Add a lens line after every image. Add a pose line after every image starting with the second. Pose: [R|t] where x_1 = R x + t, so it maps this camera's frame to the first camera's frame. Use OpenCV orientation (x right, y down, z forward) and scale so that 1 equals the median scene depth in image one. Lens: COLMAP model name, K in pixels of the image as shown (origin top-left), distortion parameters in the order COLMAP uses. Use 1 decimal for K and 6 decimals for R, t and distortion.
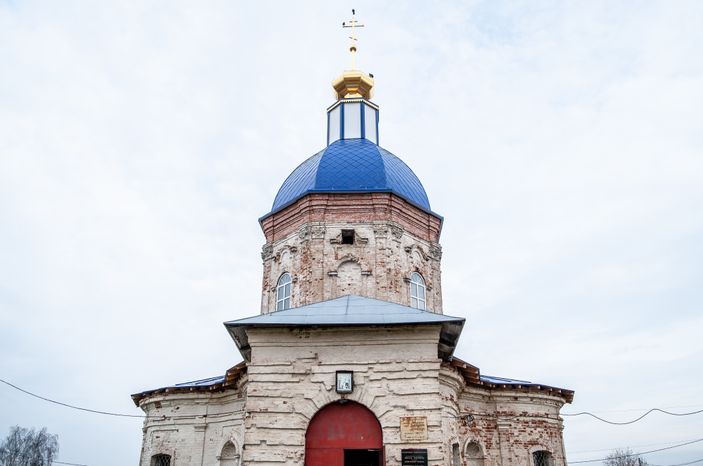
lens RADIAL K [[575.3, 0, 351.5], [0, 575.3, 233.0], [0, 0, 1]] dist [-0.084554, 0.012654]
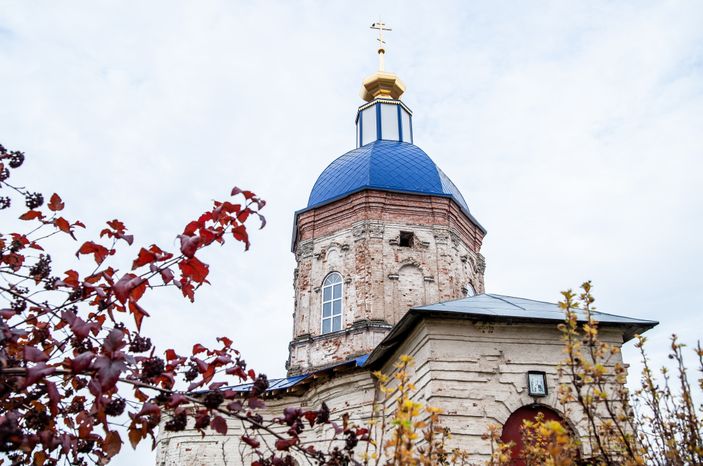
lens RADIAL K [[581.0, 0, 345.3], [0, 581.0, 232.3], [0, 0, 1]] dist [-0.104797, 0.096175]
pose [[0.980719, 0.100805, 0.167416, -0.289586], [-0.092822, 0.994170, -0.054864, 0.062072], [-0.171971, 0.038266, 0.984359, 0.101194]]
